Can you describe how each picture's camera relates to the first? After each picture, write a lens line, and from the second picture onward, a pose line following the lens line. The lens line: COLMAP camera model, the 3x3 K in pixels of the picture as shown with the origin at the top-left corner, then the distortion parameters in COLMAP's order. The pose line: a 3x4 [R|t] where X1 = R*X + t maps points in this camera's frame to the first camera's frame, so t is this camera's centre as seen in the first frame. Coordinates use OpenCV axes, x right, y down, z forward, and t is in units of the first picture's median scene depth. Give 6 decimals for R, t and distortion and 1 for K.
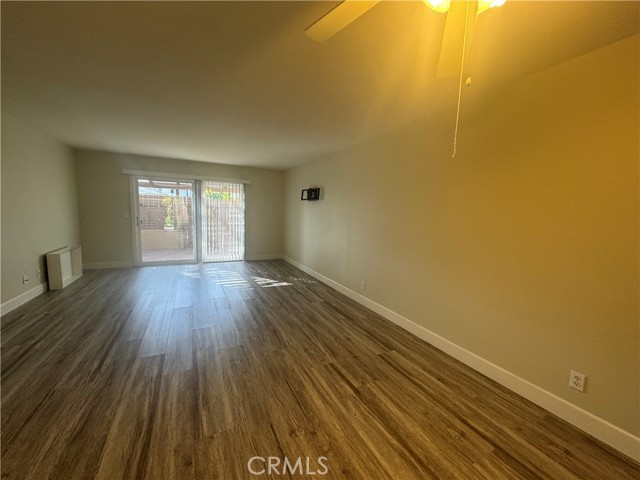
lens RADIAL K [[254.5, 0, 319.1], [0, 254.5, 240.1], [0, 0, 1]] dist [-0.002756, 0.000489]
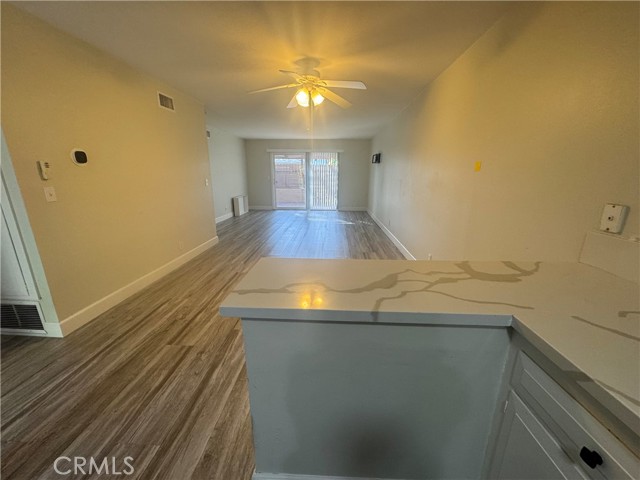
lens RADIAL K [[254.5, 0, 319.7], [0, 254.5, 241.8], [0, 0, 1]] dist [-0.002756, 0.000489]
pose [[0.869955, 0.100664, -0.482747, 0.342351], [-0.033180, 0.988674, 0.146368, 0.055867], [0.492013, -0.111316, 0.863442, -0.285836]]
